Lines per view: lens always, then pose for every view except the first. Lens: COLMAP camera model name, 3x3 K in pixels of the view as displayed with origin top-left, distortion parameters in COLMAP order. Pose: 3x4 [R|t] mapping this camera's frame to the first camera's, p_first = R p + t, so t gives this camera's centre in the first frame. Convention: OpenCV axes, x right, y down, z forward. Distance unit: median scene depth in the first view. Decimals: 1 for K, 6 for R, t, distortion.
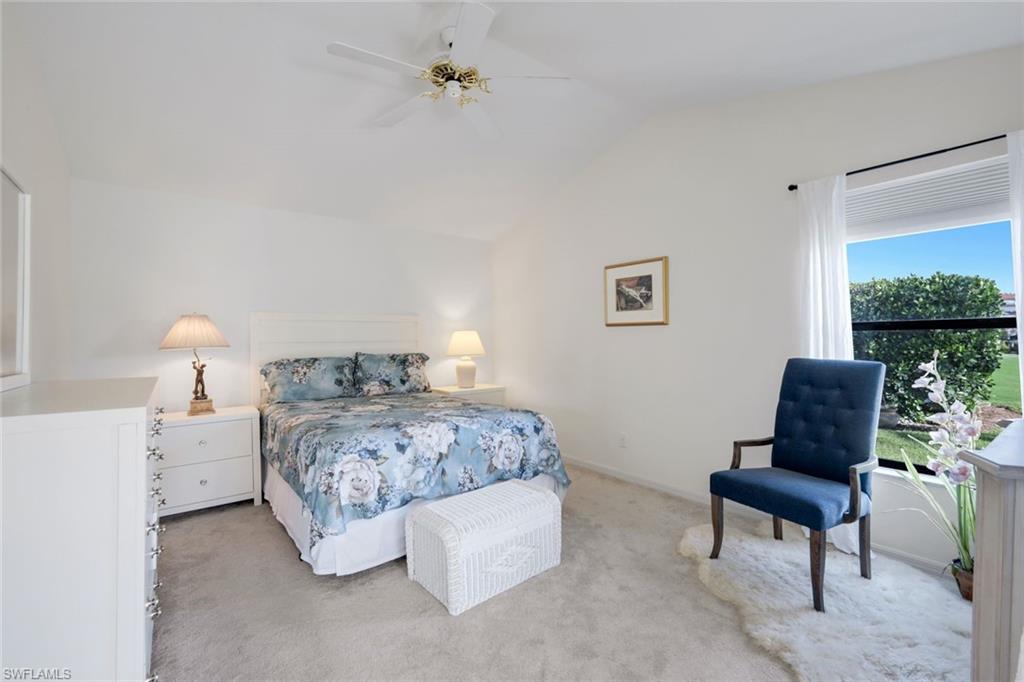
lens RADIAL K [[448.3, 0, 517.1], [0, 448.3, 338.0], [0, 0, 1]] dist [0.005497, -0.000995]
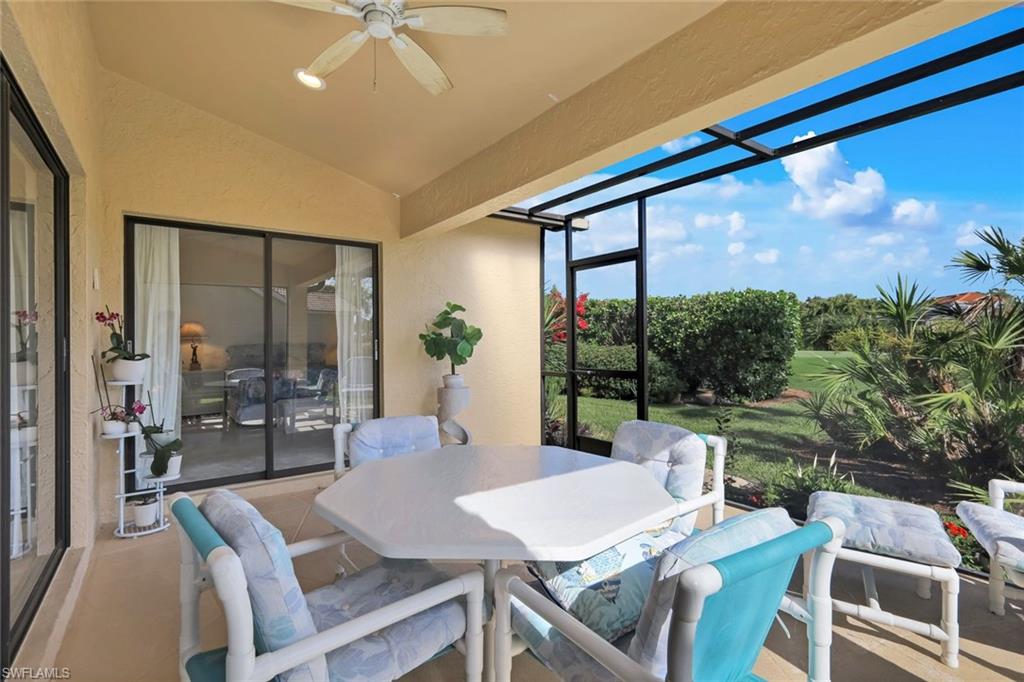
lens RADIAL K [[473.1, 0, 516.1], [0, 473.1, 339.8], [0, 0, 1]] dist [-0.002259, -0.000128]
pose [[0.999884, 0.006675, -0.013695, 0.708336], [-0.006636, 0.999974, 0.002829, 0.015403], [0.013714, -0.002738, 0.999902, -1.018981]]
